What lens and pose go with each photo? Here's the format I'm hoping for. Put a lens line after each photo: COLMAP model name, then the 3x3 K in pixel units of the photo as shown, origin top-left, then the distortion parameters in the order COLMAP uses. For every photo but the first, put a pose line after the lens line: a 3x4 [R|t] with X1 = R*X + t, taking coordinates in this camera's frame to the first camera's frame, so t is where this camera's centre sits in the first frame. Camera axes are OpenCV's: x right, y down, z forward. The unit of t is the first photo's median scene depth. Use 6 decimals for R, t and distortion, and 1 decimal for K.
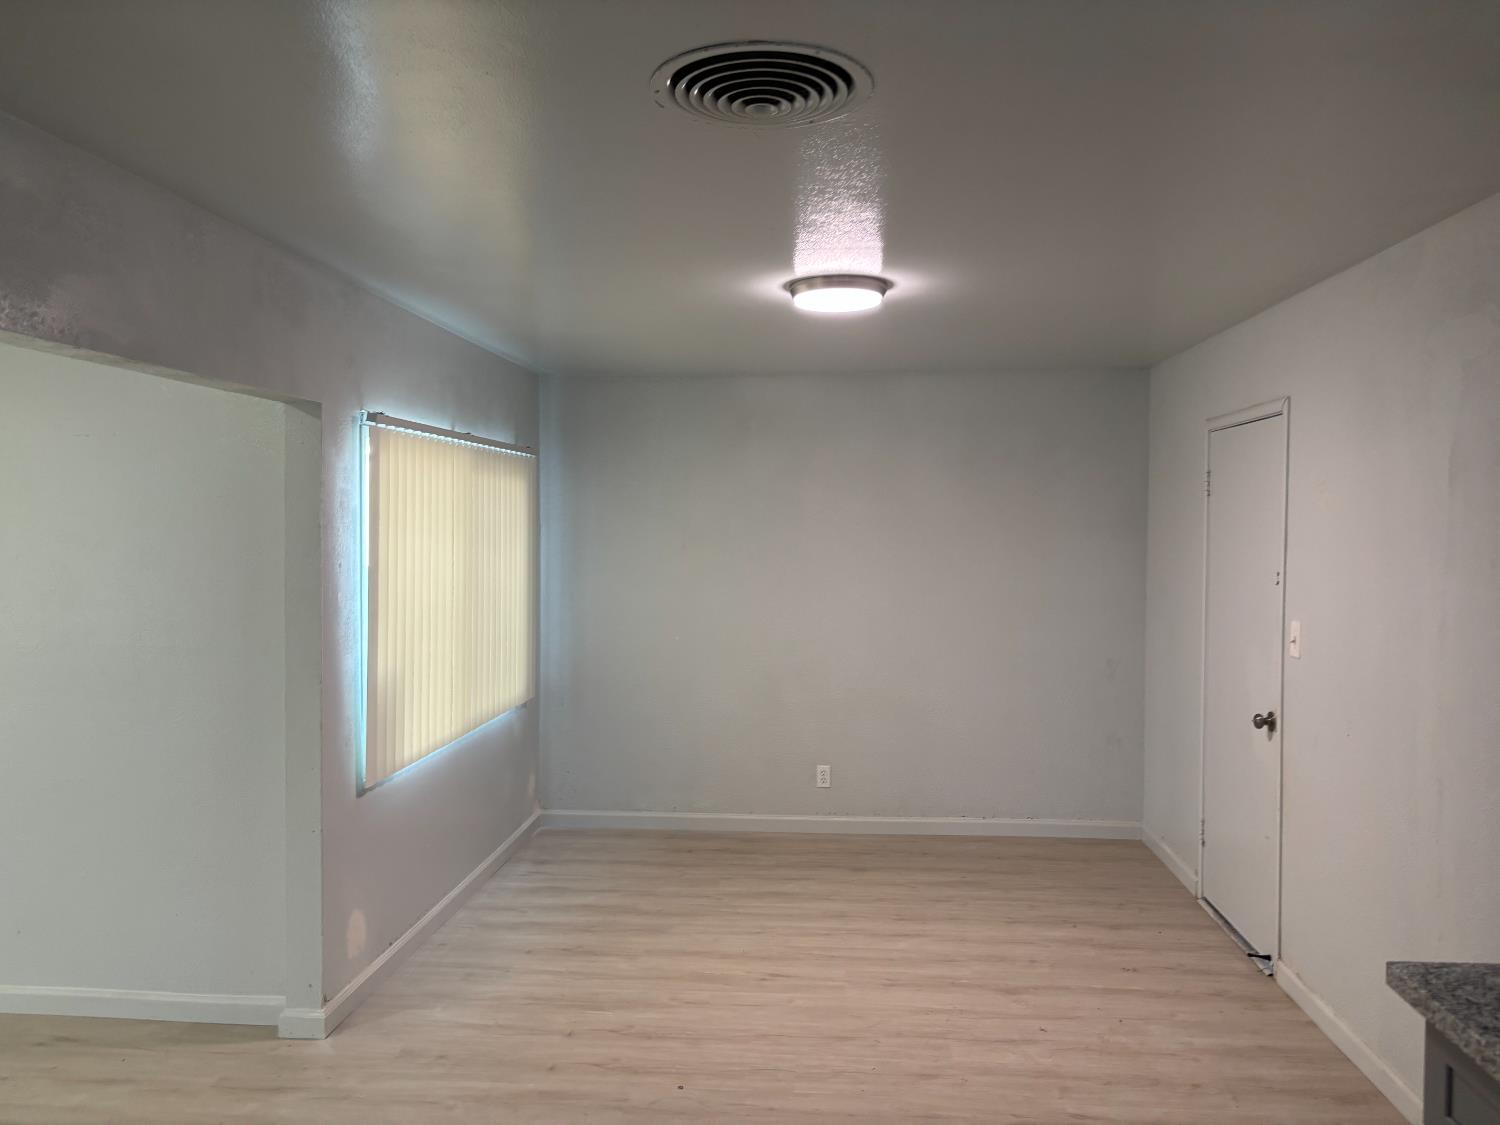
lens RADIAL K [[1143.0, 0, 762.2], [0, 1143.0, 557.1], [0, 0, 1]] dist [0.049690, -0.064432]
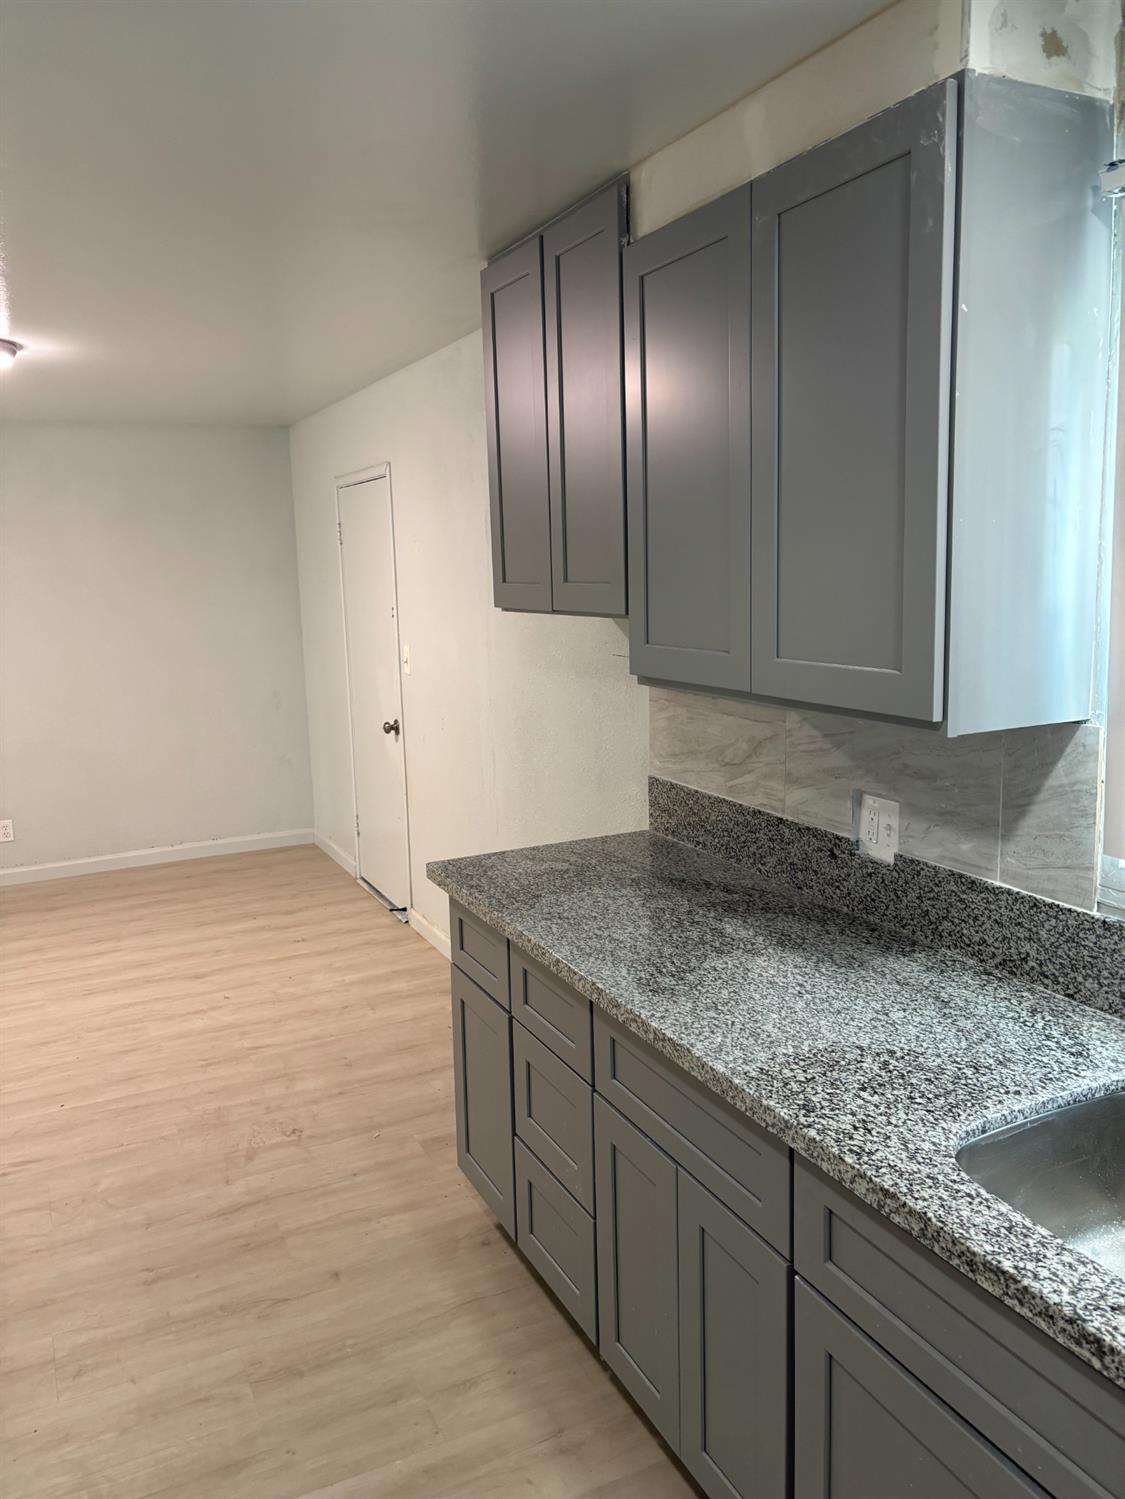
lens RADIAL K [[1142.2, 0, 561.5], [0, 1142.2, 737.2], [0, 0, 1]] dist [0.049690, -0.064432]
pose [[0.868746, -0.105134, 0.483969, -0.004965], [0.047270, 0.990349, 0.130286, 0.000194], [-0.492996, -0.090308, 0.865332, -0.171886]]
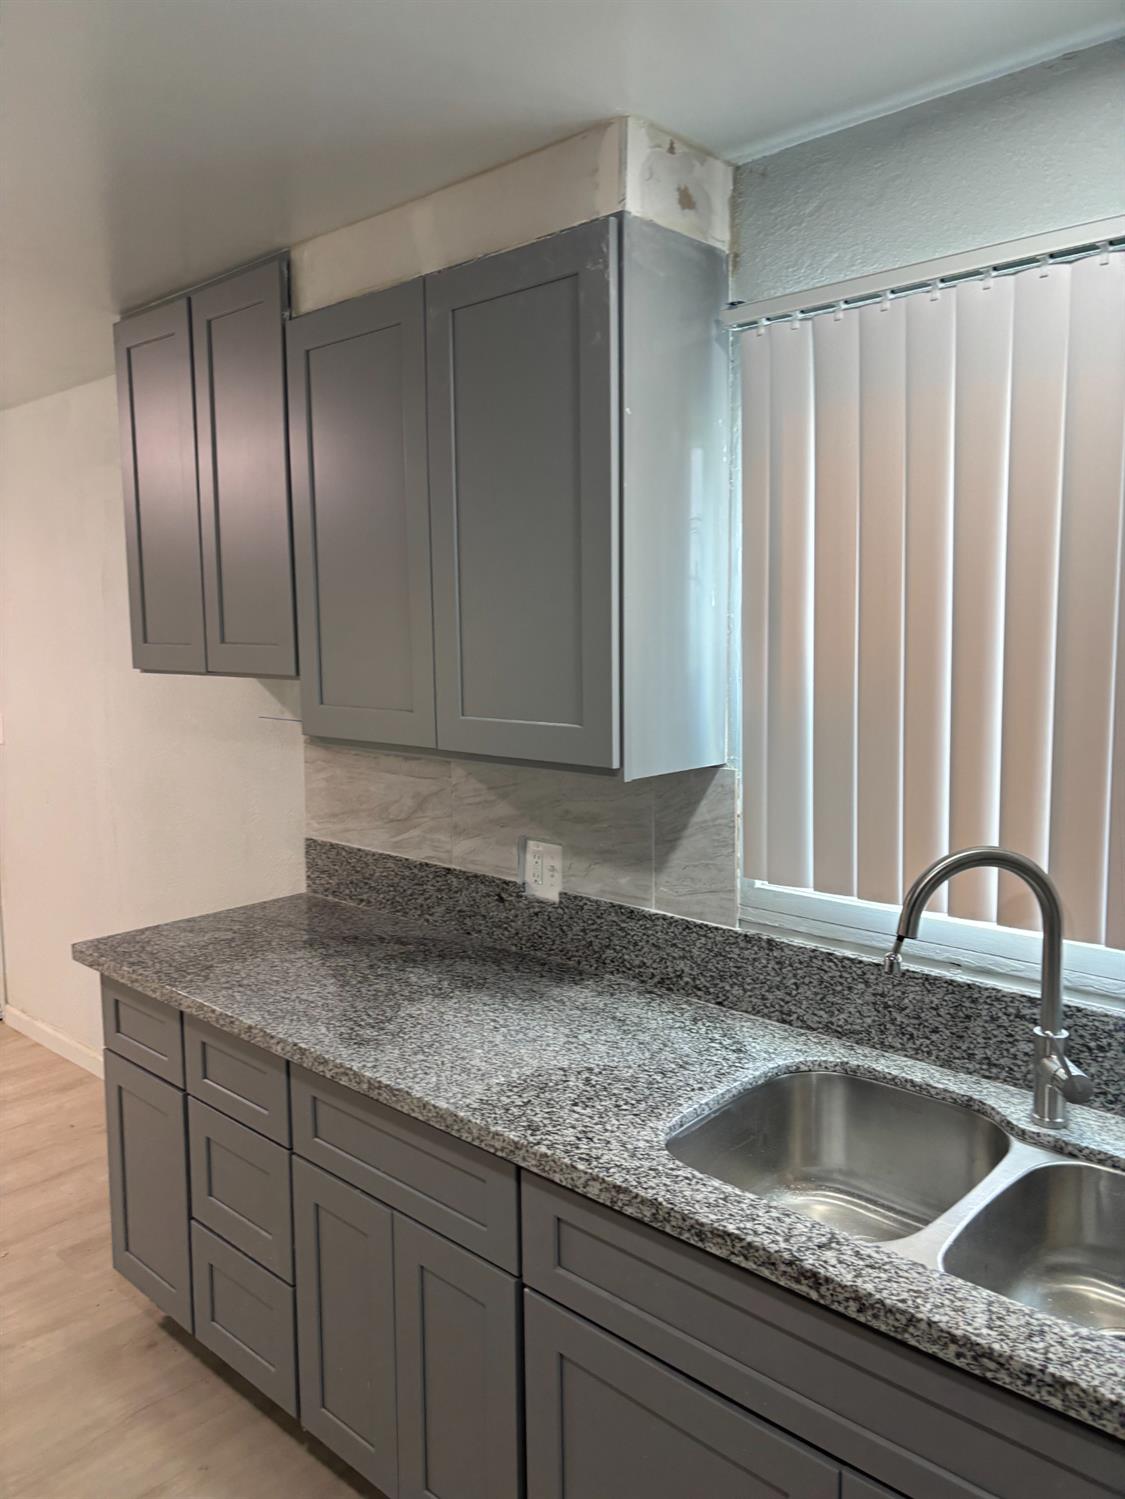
lens RADIAL K [[1142.2, 0, 560.5], [0, 1142.2, 743.6], [0, 0, 1]] dist [0.049690, -0.064432]
pose [[0.634950, -0.098381, 0.766263, -0.060165], [0.038821, 0.994669, 0.095538, -0.000737], [-0.771577, -0.030915, 0.635384, -0.158582]]
